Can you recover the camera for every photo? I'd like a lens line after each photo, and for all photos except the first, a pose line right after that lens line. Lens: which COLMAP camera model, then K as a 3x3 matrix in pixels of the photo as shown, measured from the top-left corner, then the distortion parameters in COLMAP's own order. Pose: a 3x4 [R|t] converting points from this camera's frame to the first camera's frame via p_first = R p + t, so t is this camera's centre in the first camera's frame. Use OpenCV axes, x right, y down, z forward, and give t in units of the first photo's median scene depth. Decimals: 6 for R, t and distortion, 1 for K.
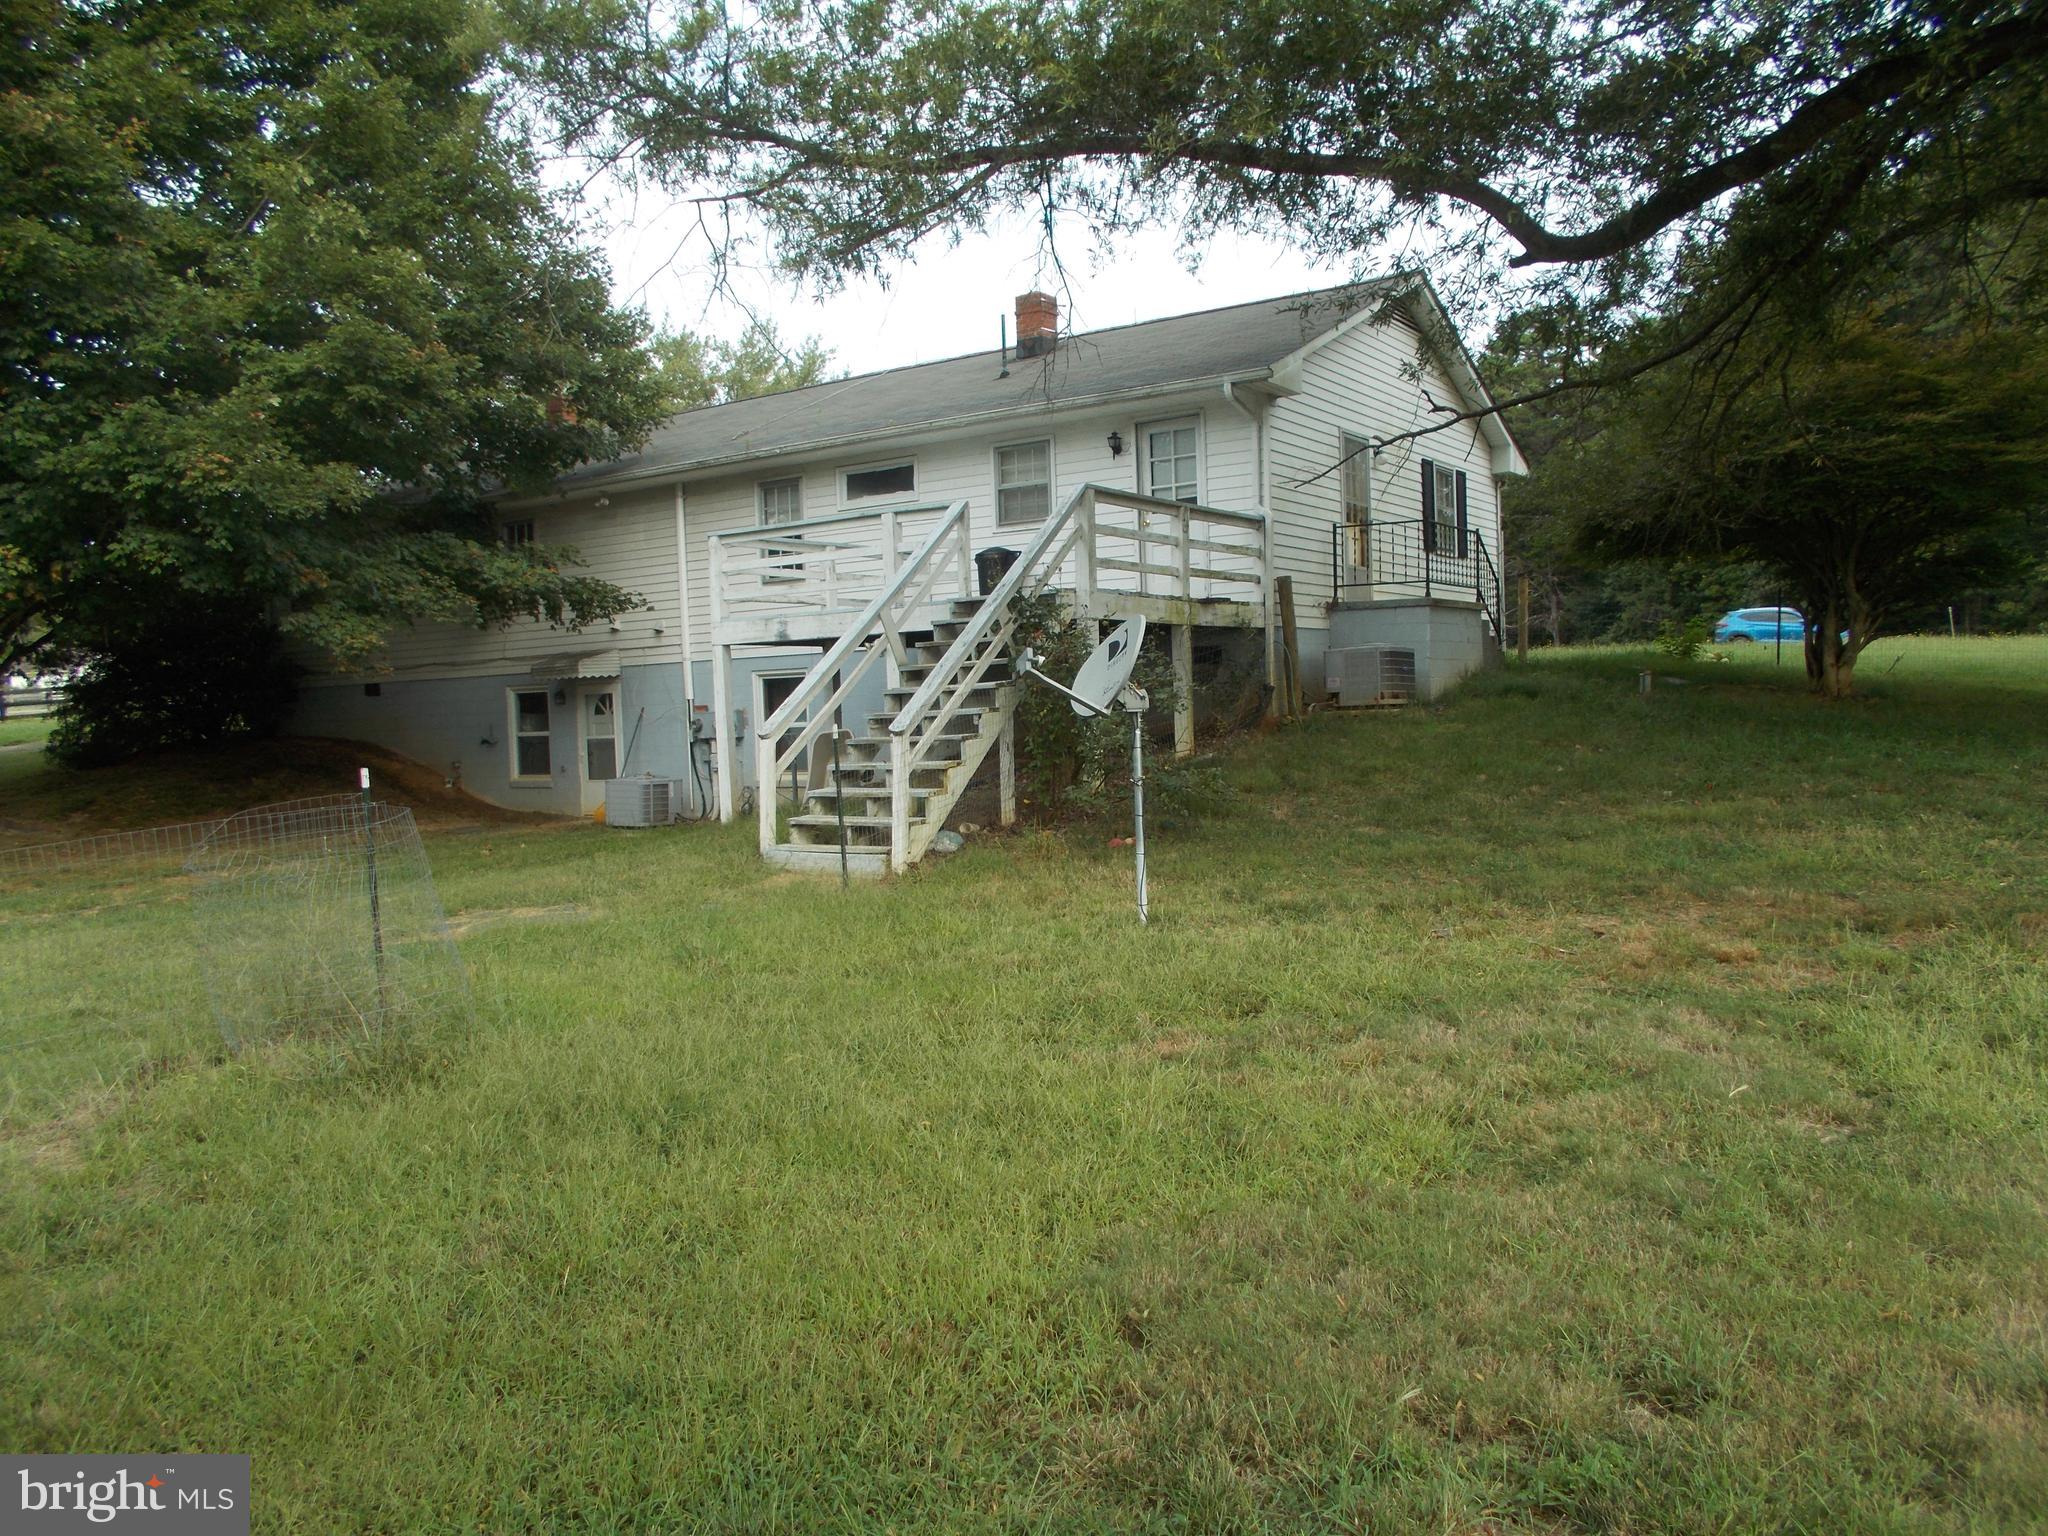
lens RADIAL K [[1548.8, 0, 1024.2], [0, 1548.8, 697.8], [0, 0, 1]] dist [-0.001290, -0.000497]
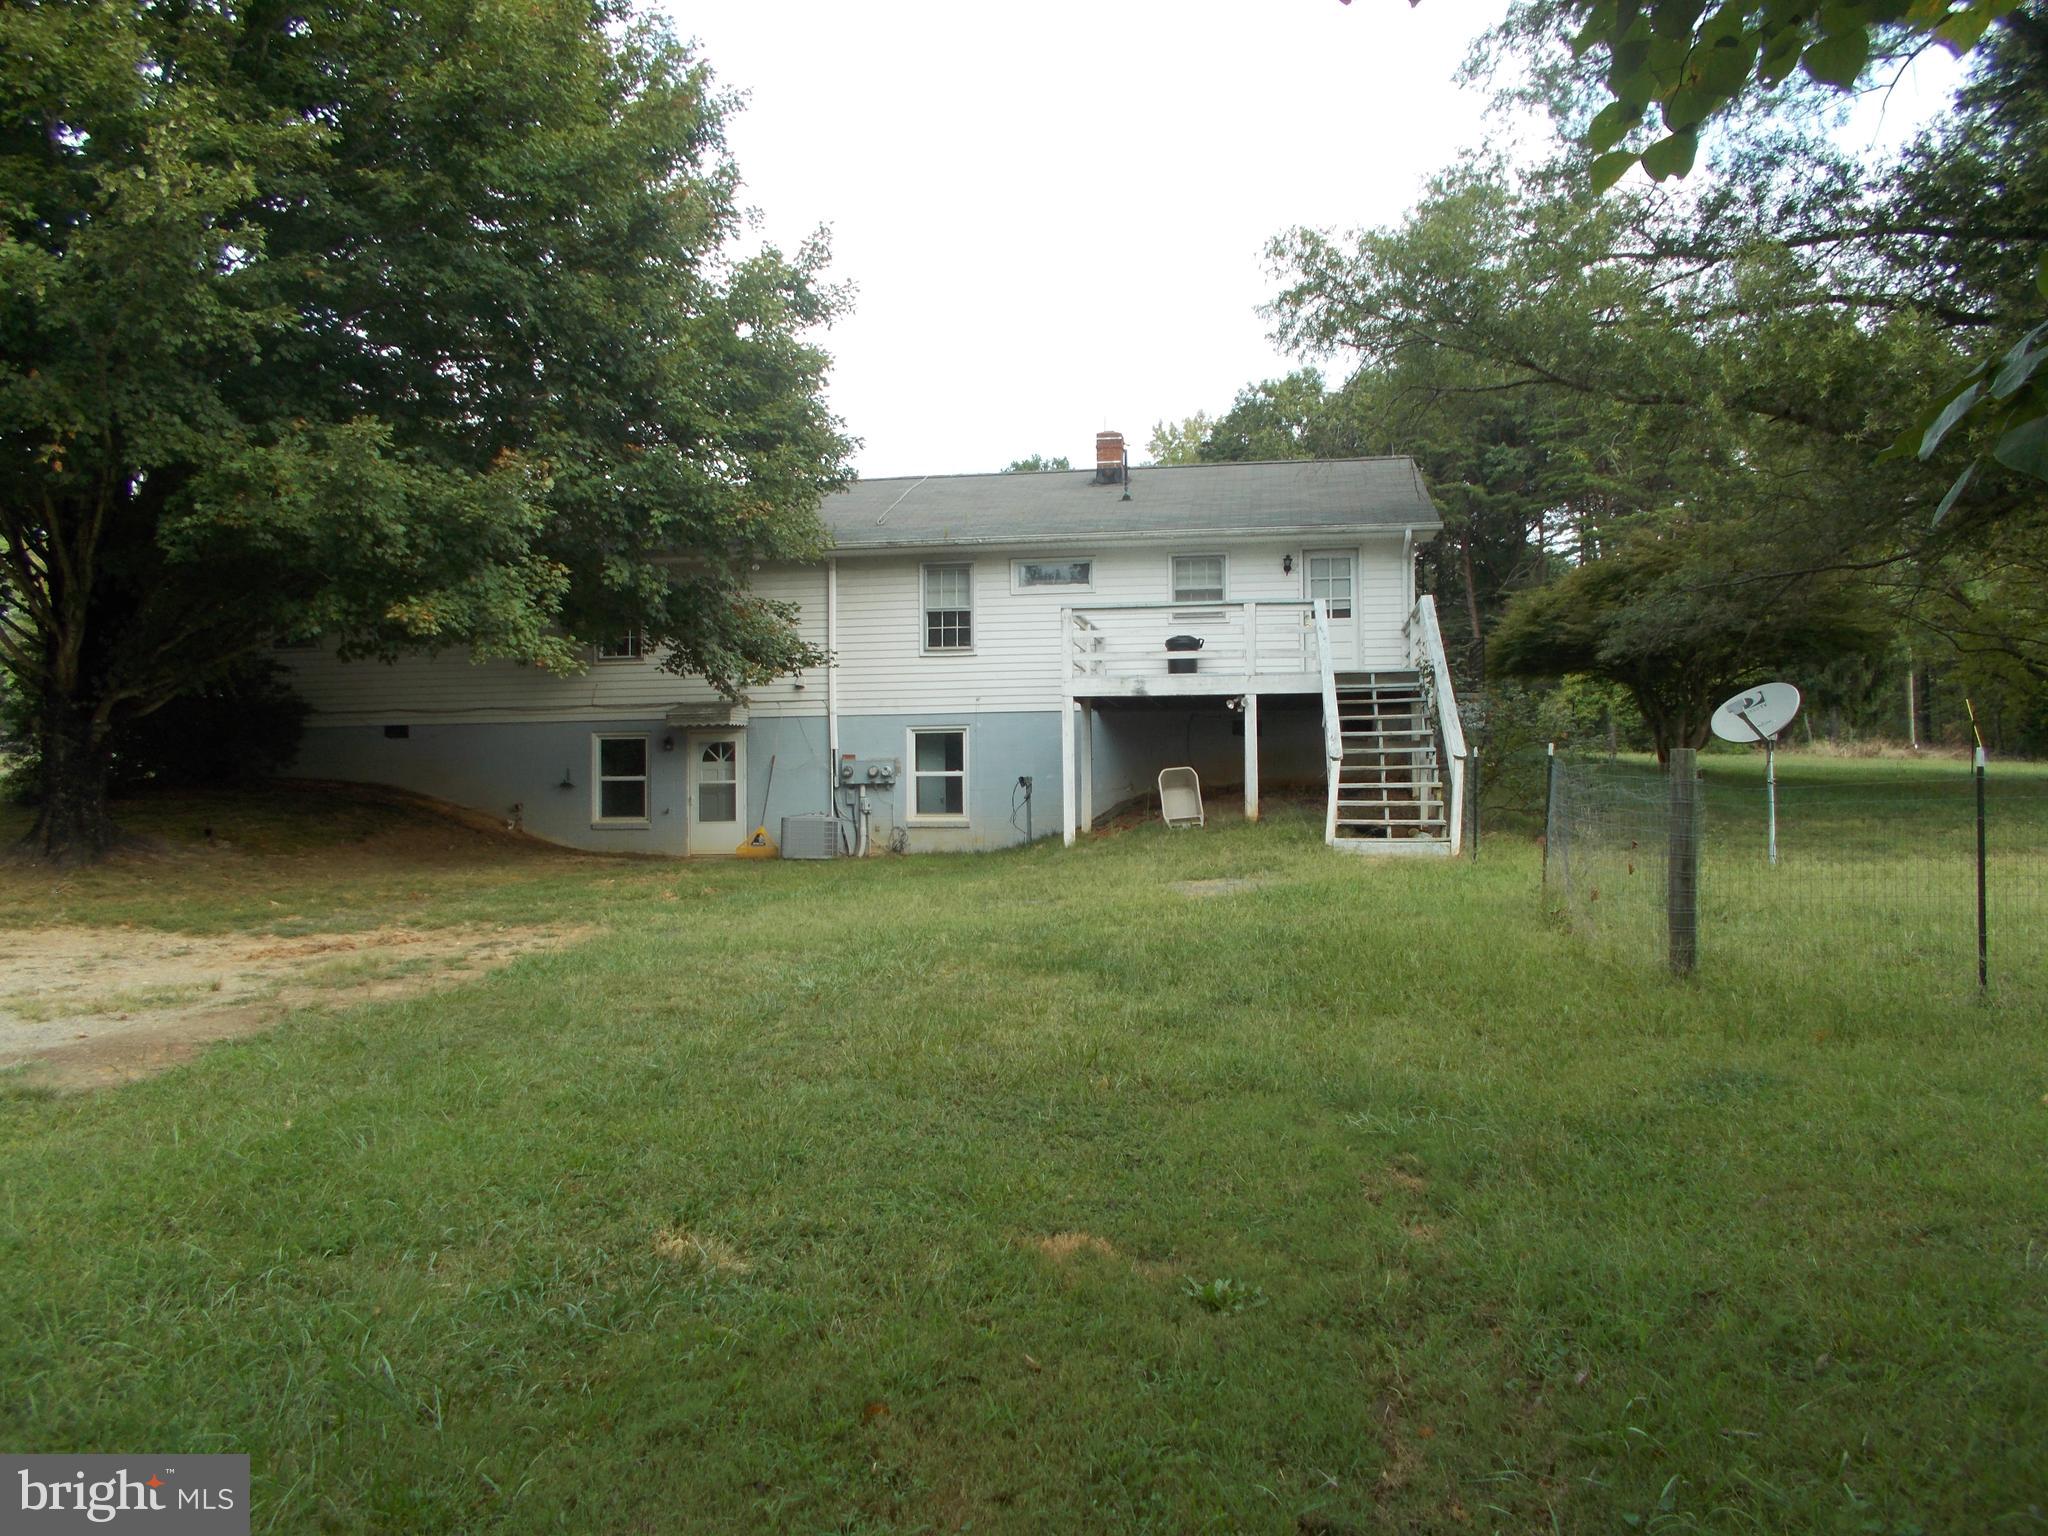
lens RADIAL K [[1534.0, 0, 1024.0], [0, 1534.0, 768.0], [0, 0, 1]] dist [-0.078819, 0.000804]
pose [[0.913925, 0.041845, 0.403719, -0.543084], [-0.030088, 0.998919, -0.035424, 0.050069], [-0.404765, 0.020228, 0.914197, -0.071697]]
